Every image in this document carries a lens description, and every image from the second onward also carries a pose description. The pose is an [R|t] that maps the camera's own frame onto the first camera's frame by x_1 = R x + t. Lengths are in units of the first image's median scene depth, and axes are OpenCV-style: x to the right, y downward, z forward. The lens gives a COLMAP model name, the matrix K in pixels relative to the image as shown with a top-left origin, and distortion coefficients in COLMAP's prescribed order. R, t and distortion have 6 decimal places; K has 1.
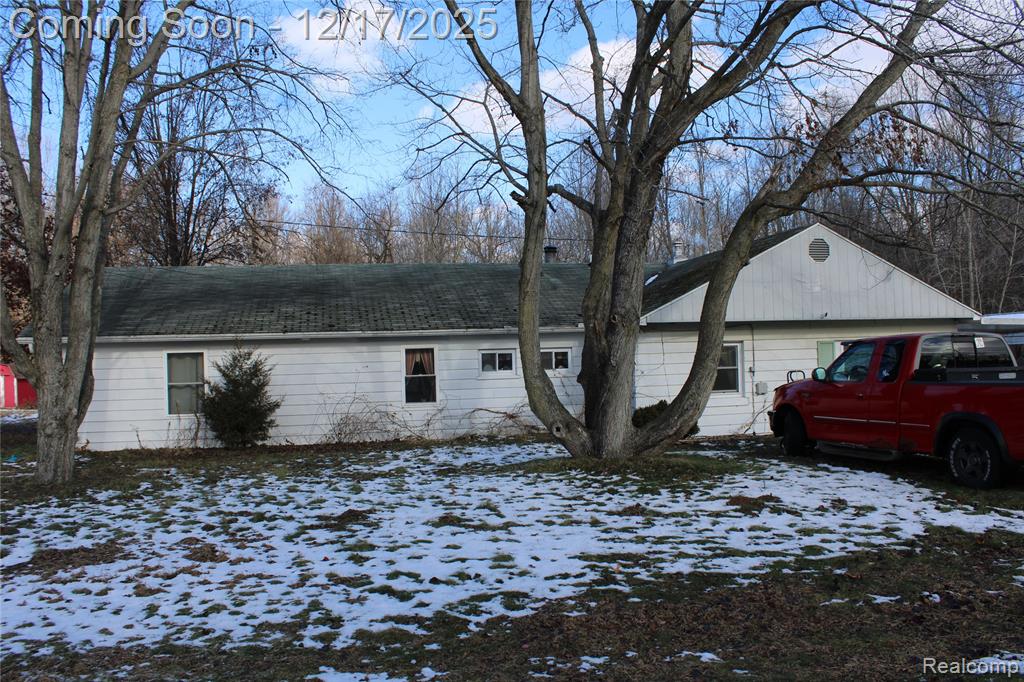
lens RADIAL K [[845.2, 0, 512.0], [0, 845.2, 341.0], [0, 0, 1]] dist [-0.165399, 0.138965]
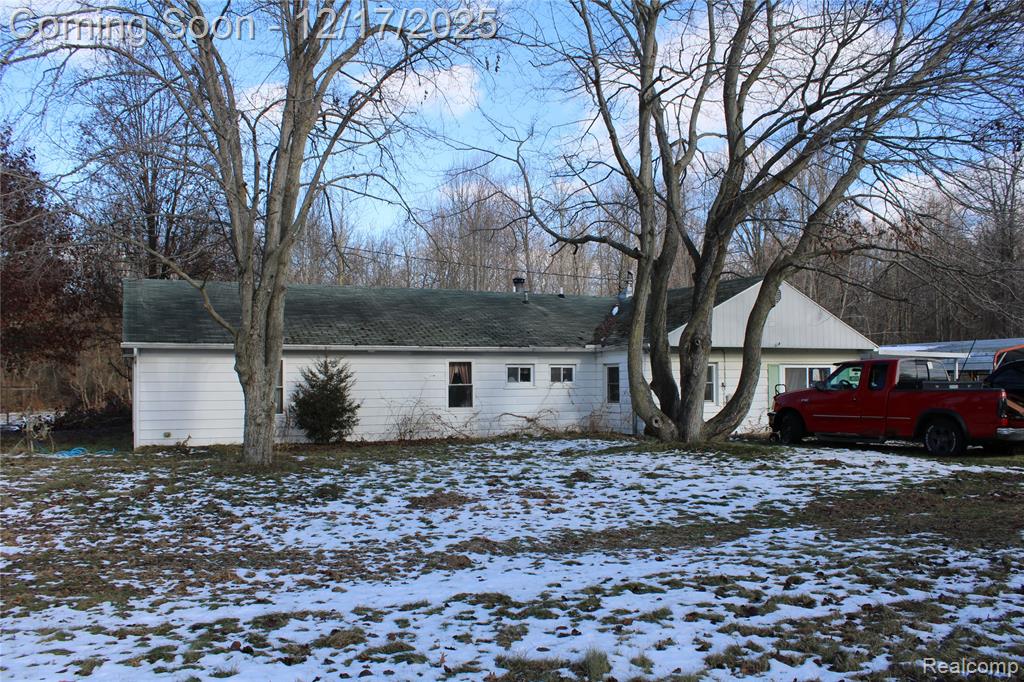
lens RADIAL K [[845.2, 0, 512.0], [0, 845.2, 341.0], [0, 0, 1]] dist [-0.165399, 0.138965]
pose [[0.974567, 0.031435, 0.221882, -0.652135], [-0.025722, 0.999260, -0.028591, 0.024876], [-0.222617, 0.022157, 0.974654, -0.391594]]
